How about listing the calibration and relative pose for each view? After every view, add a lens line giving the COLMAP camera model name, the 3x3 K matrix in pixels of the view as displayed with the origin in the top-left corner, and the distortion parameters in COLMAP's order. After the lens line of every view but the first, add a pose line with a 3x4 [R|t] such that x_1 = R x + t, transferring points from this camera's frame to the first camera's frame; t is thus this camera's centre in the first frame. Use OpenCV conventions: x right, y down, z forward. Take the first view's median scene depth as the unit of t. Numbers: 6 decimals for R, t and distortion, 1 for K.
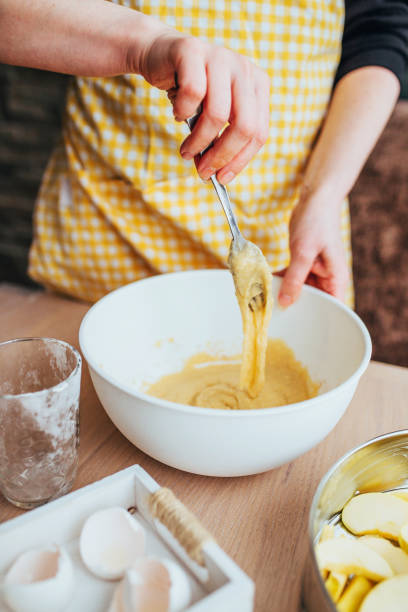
lens RADIAL K [[623.1, 0, 204.0], [0, 623.1, 306.0], [0, 0, 1]] dist [-0.103190, 0.211357]
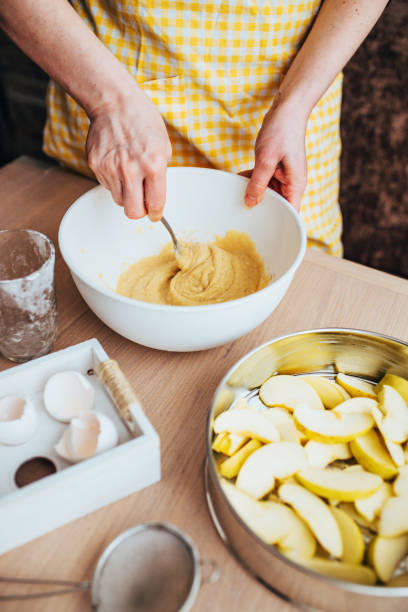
lens RADIAL K [[623.1, 0, 204.0], [0, 623.1, 306.0], [0, 0, 1]] dist [-0.103190, 0.211357]
pose [[0.993250, 0.078297, -0.085577, 0.193835], [-0.054224, 0.965645, 0.254146, -0.128195], [0.102536, -0.247790, 0.963372, -0.166592]]
